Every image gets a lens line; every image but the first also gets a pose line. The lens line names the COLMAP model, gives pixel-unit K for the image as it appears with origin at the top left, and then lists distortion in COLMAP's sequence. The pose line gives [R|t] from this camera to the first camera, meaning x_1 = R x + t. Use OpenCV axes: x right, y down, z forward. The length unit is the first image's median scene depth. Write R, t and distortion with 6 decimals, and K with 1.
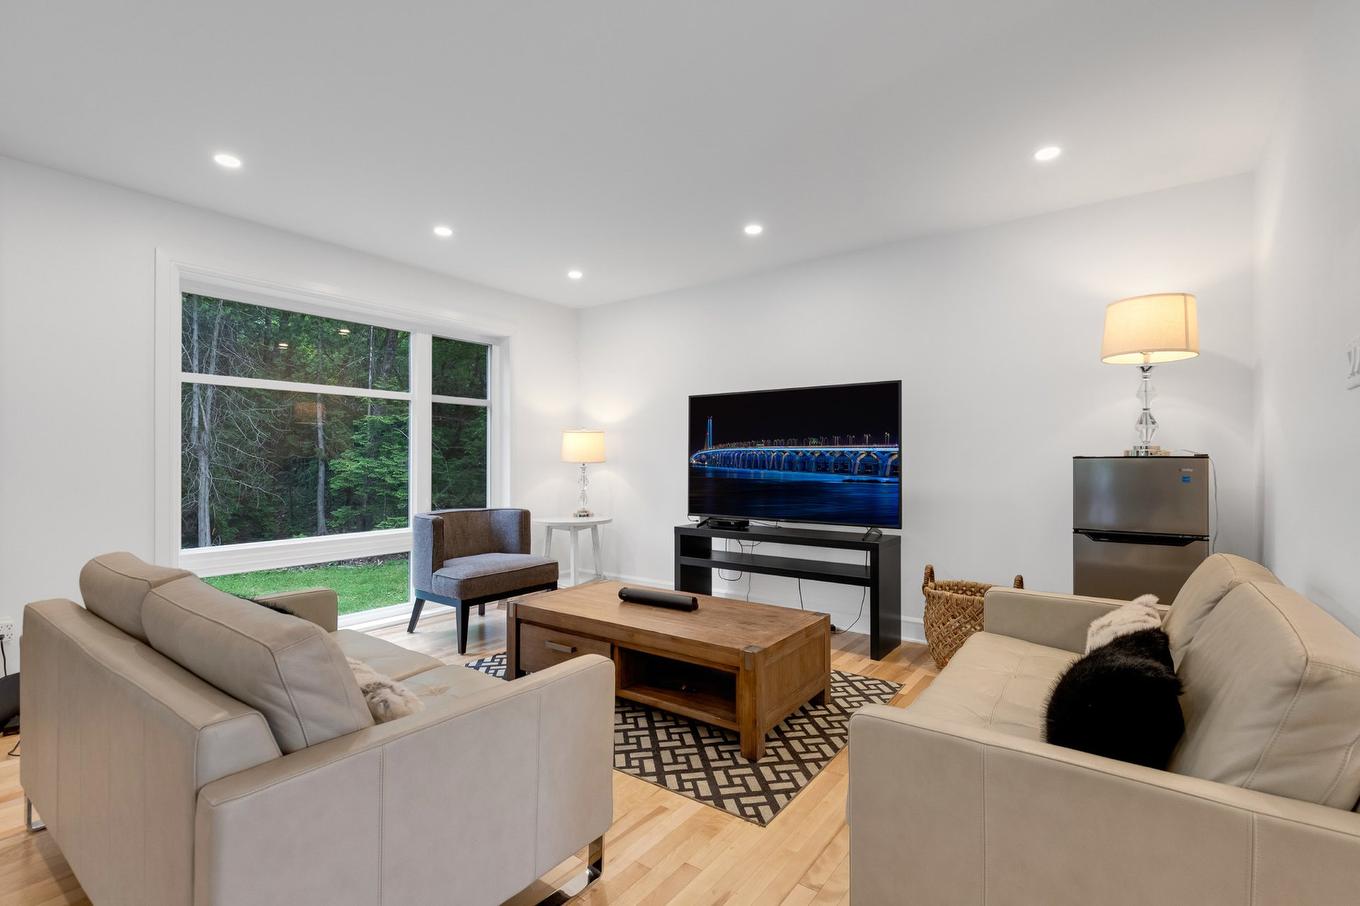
lens RADIAL K [[617.3, 0, 680.8], [0, 617.3, 456.4], [0, 0, 1]] dist [0.002840, -0.002326]
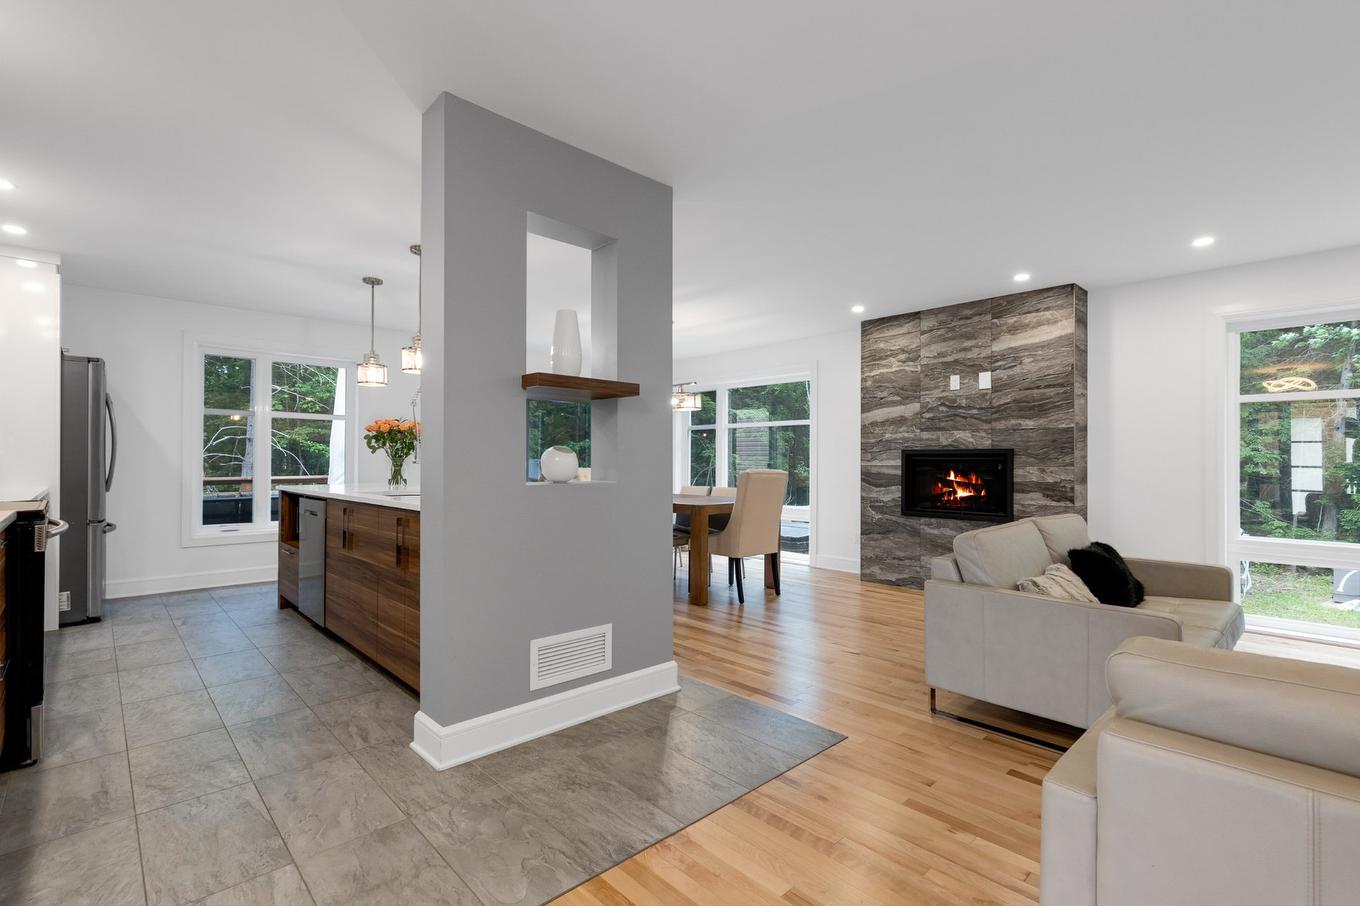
lens RADIAL K [[617.3, 0, 688.1], [0, 617.3, 458.1], [0, 0, 1]] dist [0.002840, -0.002326]
pose [[-0.176072, -0.011101, -0.984315, 1.184343], [-0.010779, 0.999898, -0.009349, 0.015074], [0.984318, 0.008964, -0.176174, 0.986636]]
